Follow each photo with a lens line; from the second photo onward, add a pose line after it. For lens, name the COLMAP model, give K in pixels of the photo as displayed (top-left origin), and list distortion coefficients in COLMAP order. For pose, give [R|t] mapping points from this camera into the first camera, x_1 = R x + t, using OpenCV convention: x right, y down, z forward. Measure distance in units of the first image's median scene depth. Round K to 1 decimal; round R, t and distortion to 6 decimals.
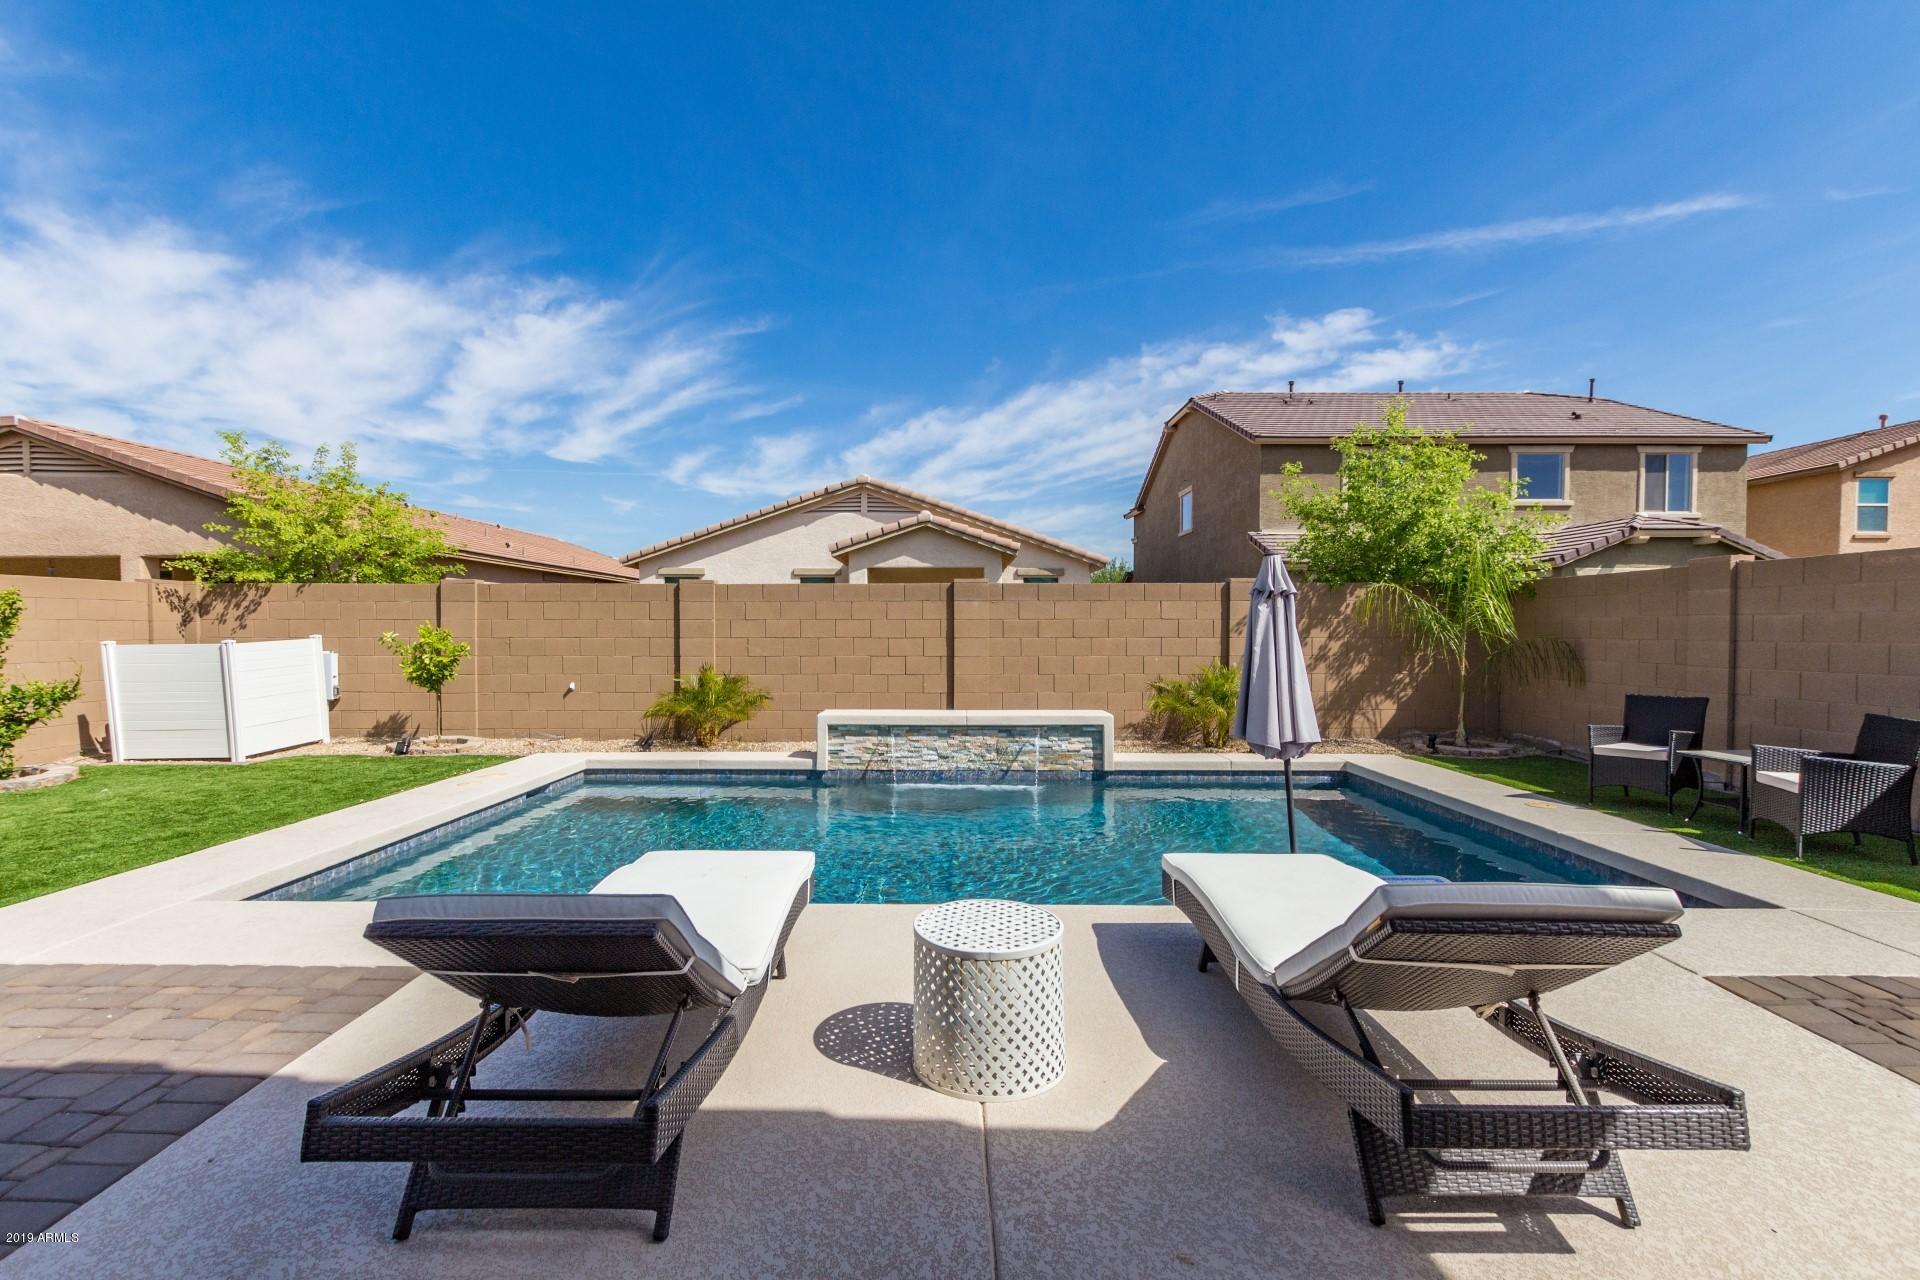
lens RADIAL K [[871.9, 0, 947.8], [0, 871.9, 650.7], [0, 0, 1]] dist [0.001711, -0.000076]
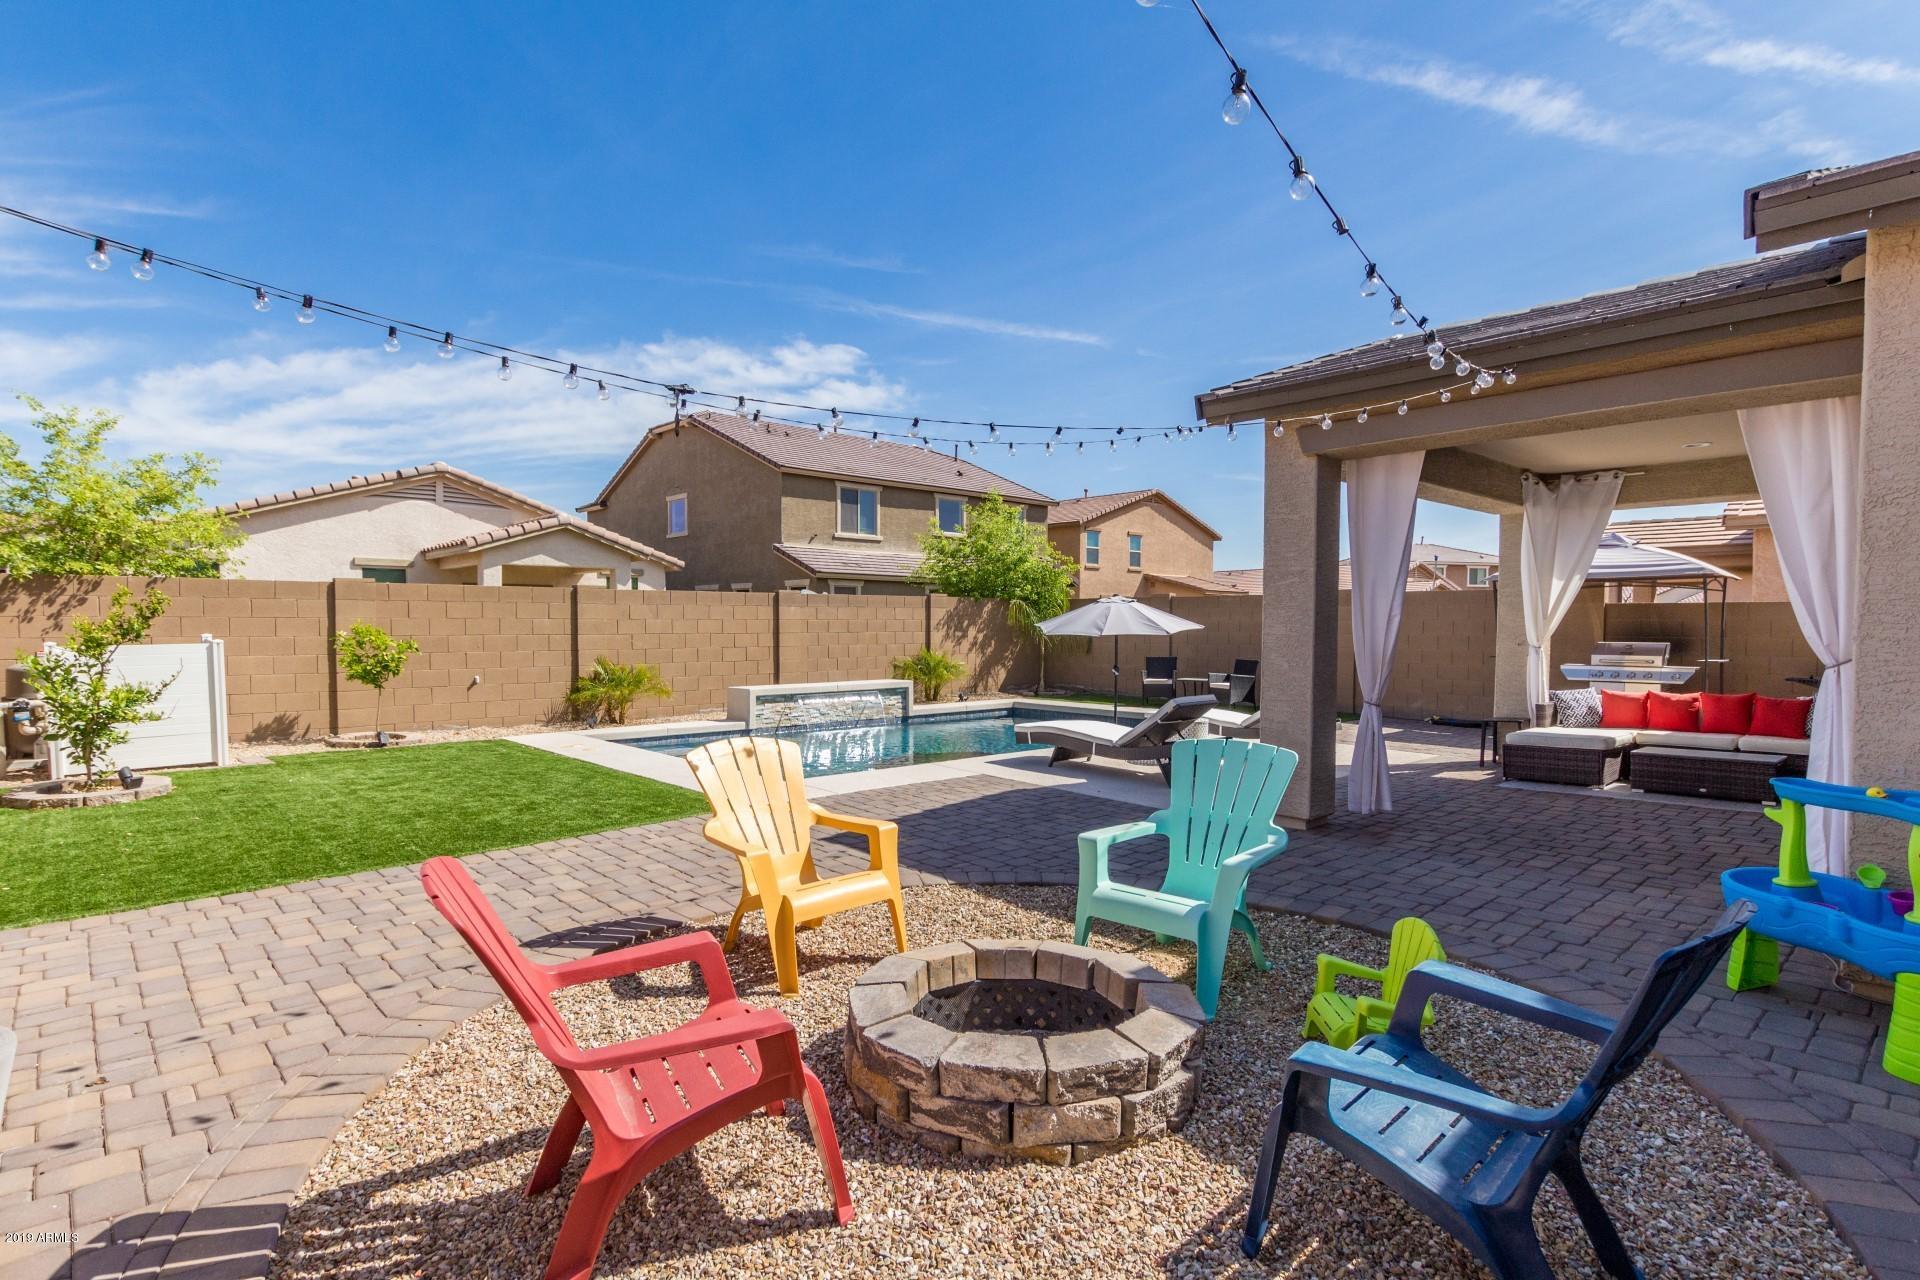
lens RADIAL K [[940.6, 0, 949.2], [0, 940.6, 647.0], [0, 0, 1]] dist [0.003038, 0.000572]
pose [[0.737170, -0.017309, 0.675485, -0.822934], [0.016329, 0.999836, 0.007801, 0.000098], [-0.675510, 0.005279, 0.737332, -0.278369]]
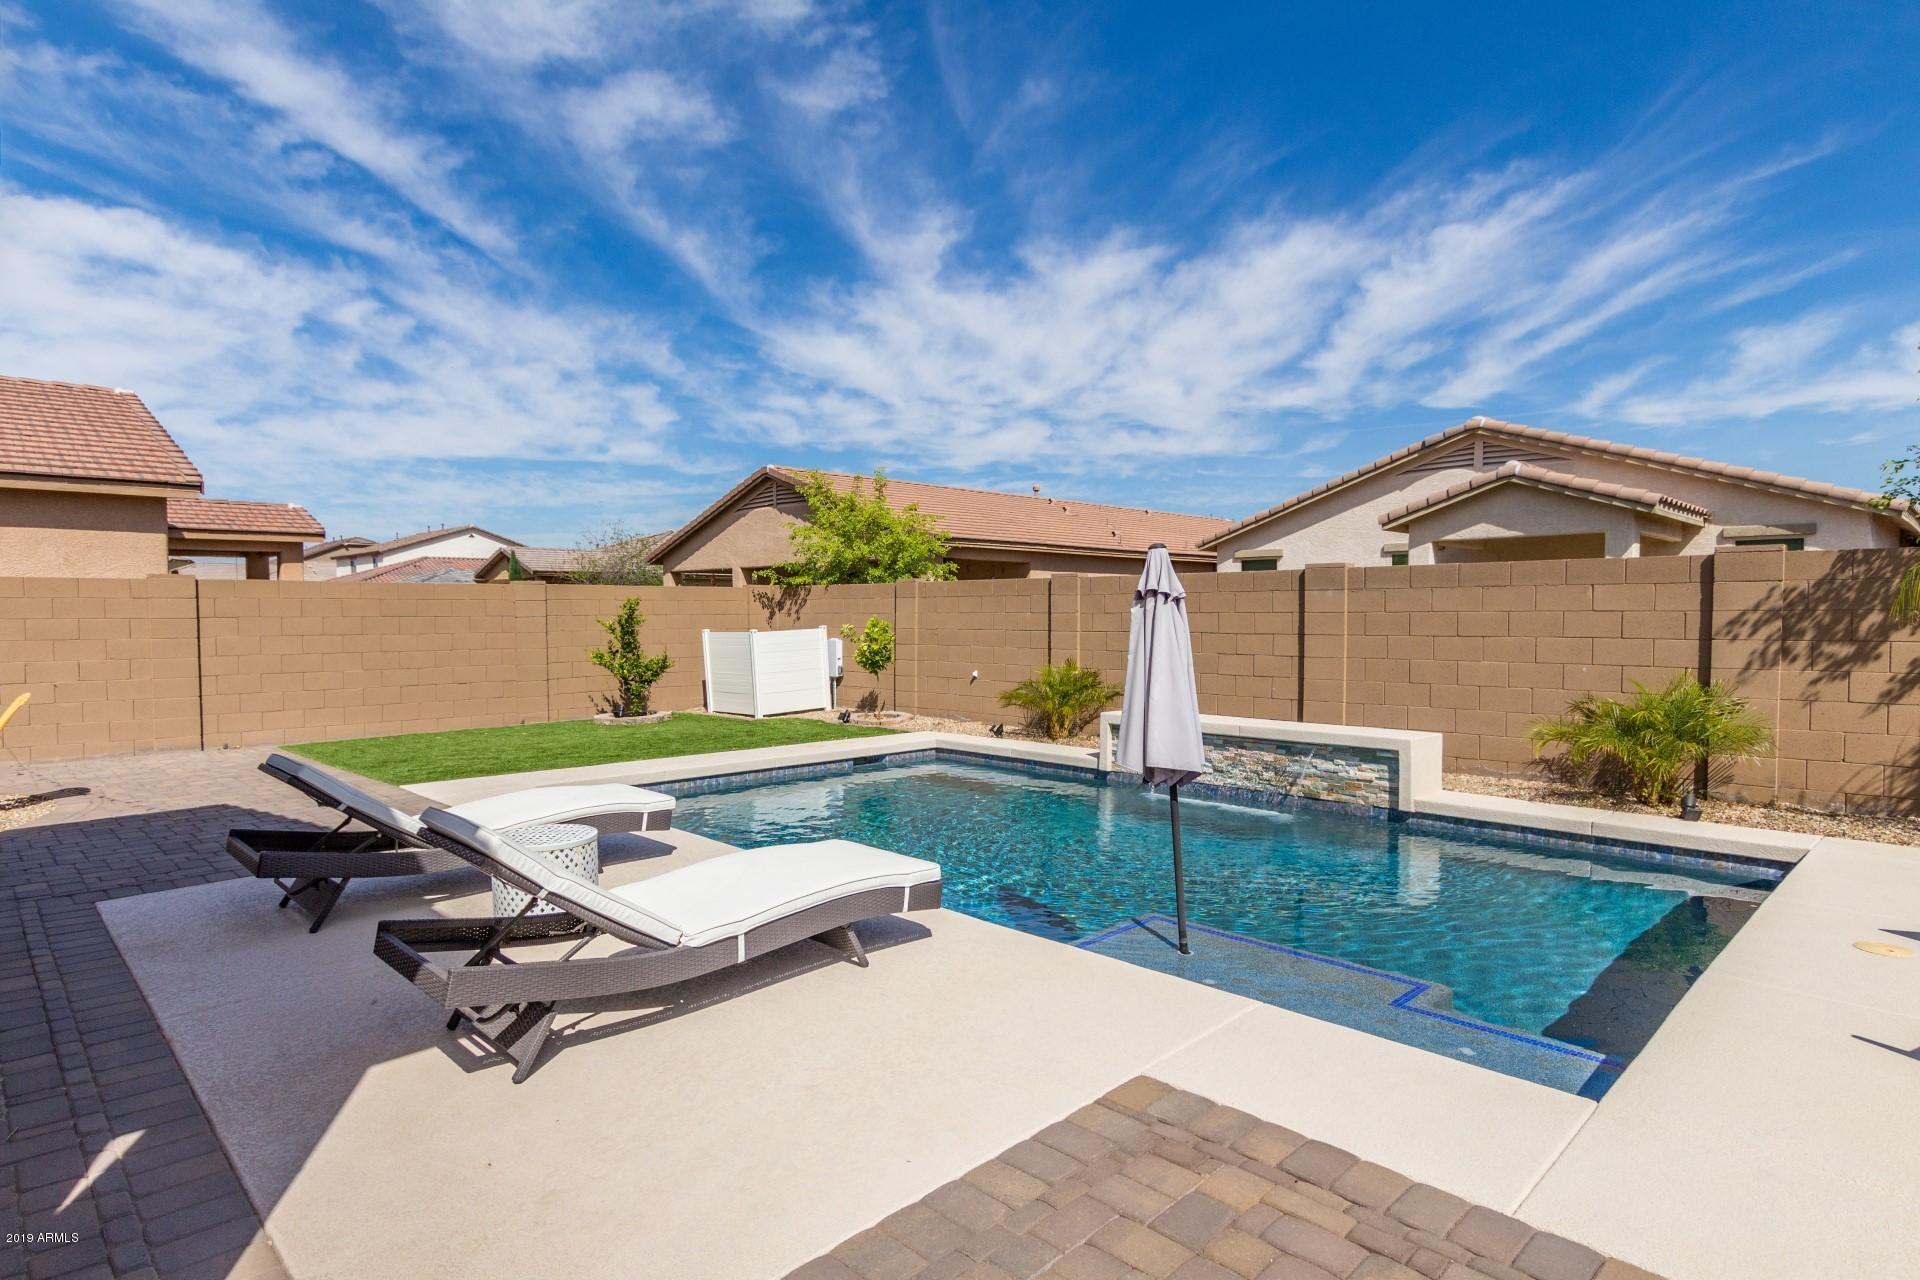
lens RADIAL K [[1036.3, 0, 960.0], [0, 1036.3, 640.0], [0, 0, 1]] dist [0.001707, 0.000754]
pose [[0.707215, 0.017704, -0.706777, 0.492352], [-0.016485, 0.999828, 0.008549, -0.013023], [0.706806, 0.005605, 0.707385, 0.067761]]
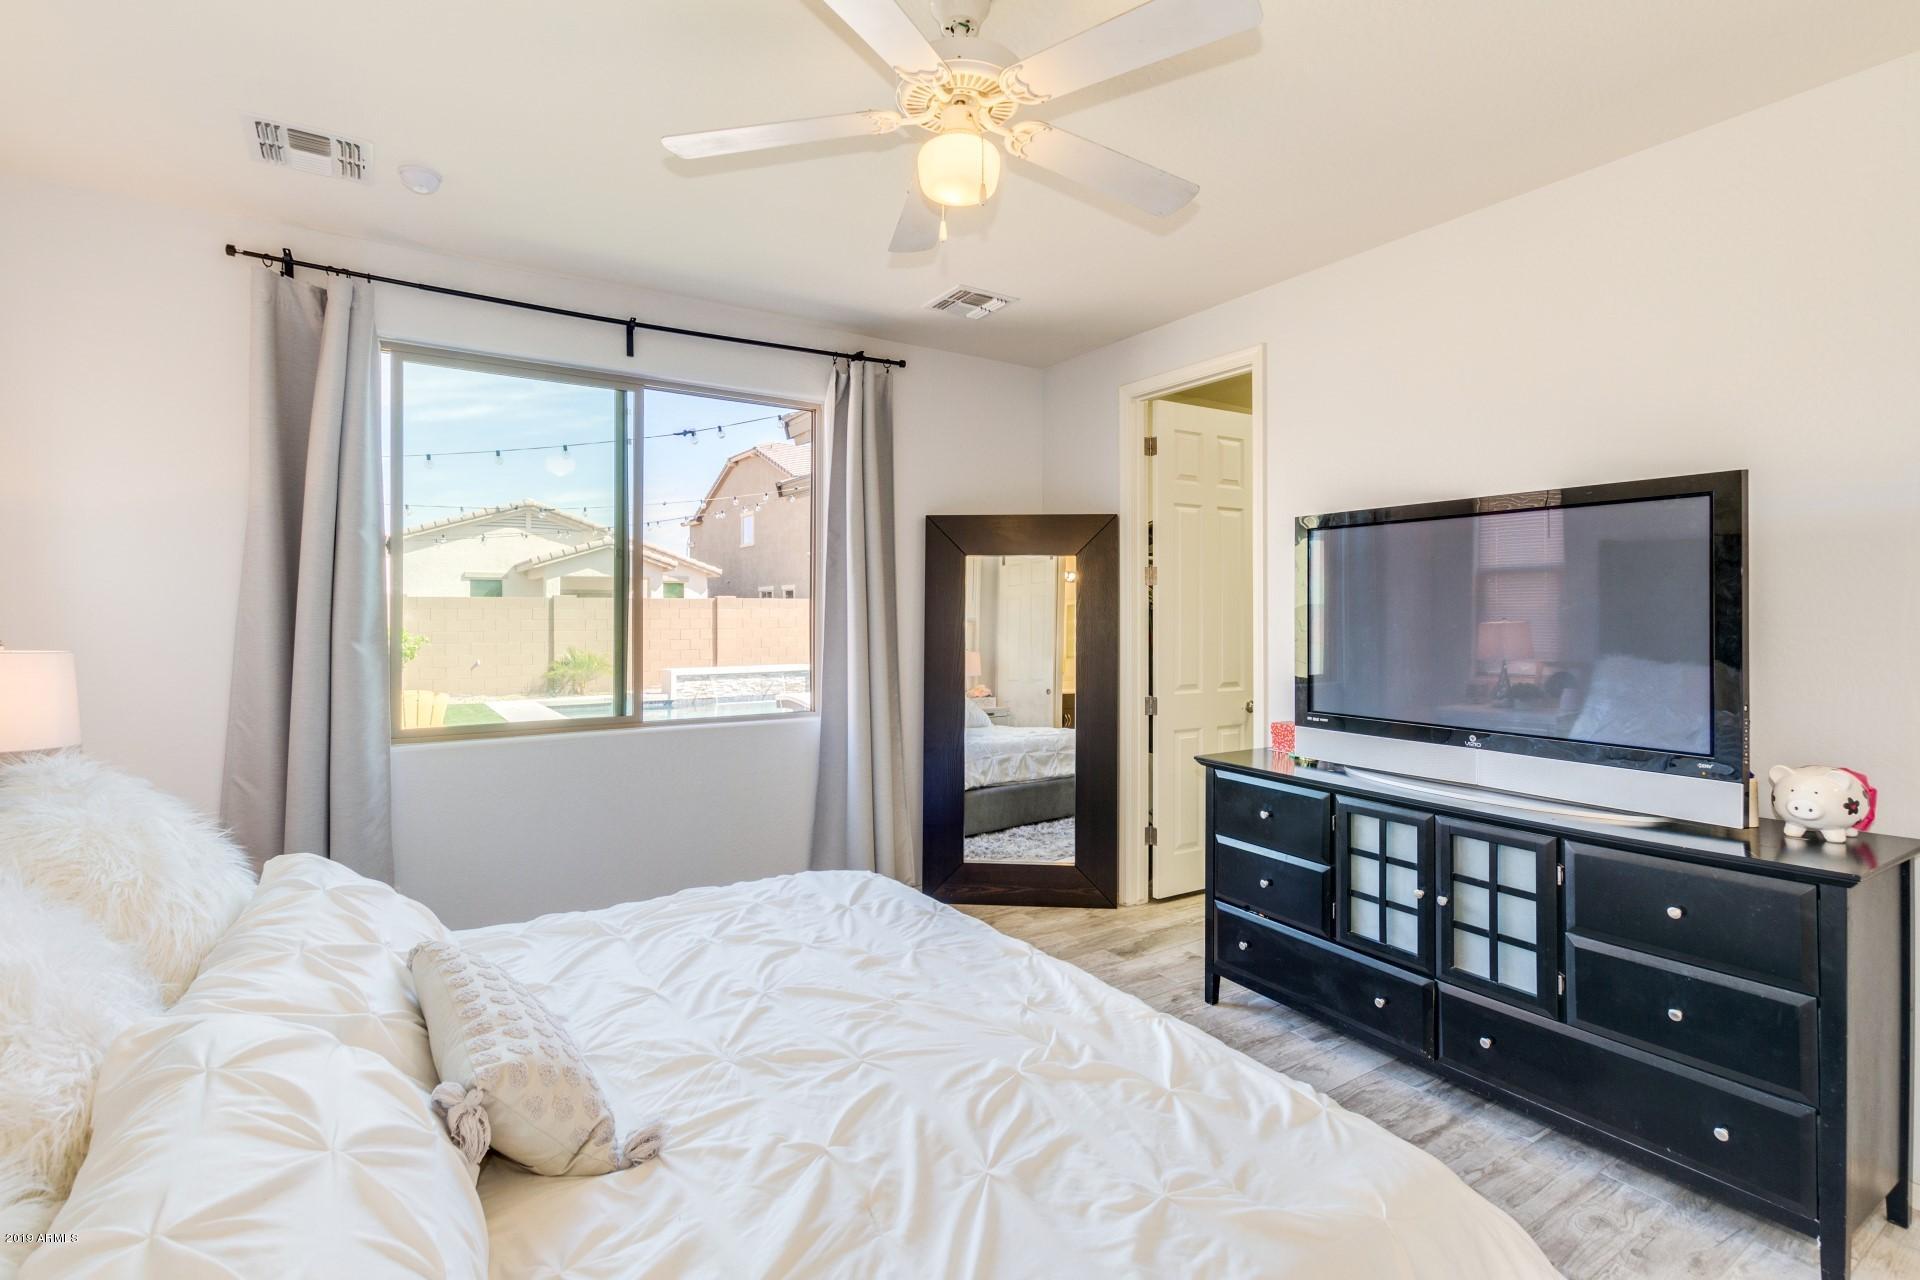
lens RADIAL K [[892.7, 0, 944.5], [0, 892.7, 613.2], [0, 0, 1]] dist [0.002020, -0.000049]
pose [[0.839228, -0.002651, 0.543773, -0.629490], [0.017120, 0.999621, -0.021549, 0.001043], [-0.543510, 0.027394, 0.838956, -0.849312]]
